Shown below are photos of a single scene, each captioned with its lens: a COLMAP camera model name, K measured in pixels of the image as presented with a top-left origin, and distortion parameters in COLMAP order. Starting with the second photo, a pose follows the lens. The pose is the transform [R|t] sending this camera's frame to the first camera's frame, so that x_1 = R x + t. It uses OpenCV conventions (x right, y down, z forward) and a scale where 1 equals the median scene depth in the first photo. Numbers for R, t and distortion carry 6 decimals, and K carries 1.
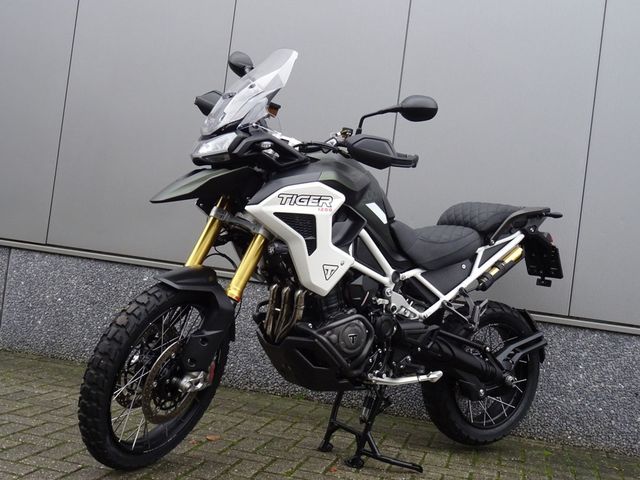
lens RADIAL K [[788.2, 0, 320.0], [0, 788.2, 240.0], [0, 0, 1]] dist [0.001690, -0.004386]
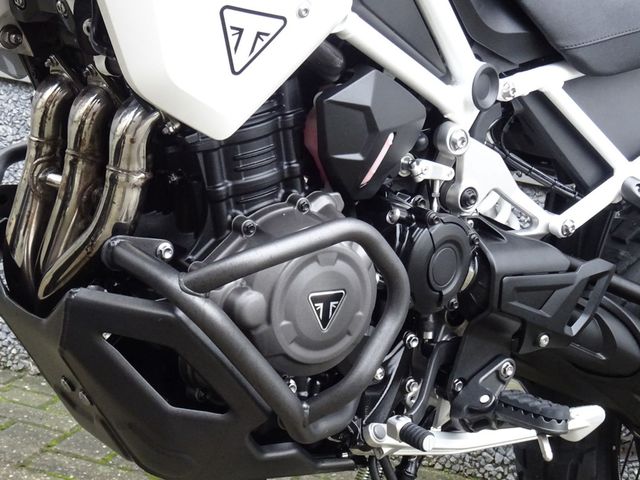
lens RADIAL K [[1229.5, 0, 320.0], [0, 1229.5, 240.0], [0, 0, 1]] dist [0.001690, 0.010068]
pose [[0.996788, 0.055299, 0.057933, 0.014560], [-0.063407, 0.986797, 0.149035, 0.040392], [-0.048927, -0.152229, 0.987133, 0.579807]]
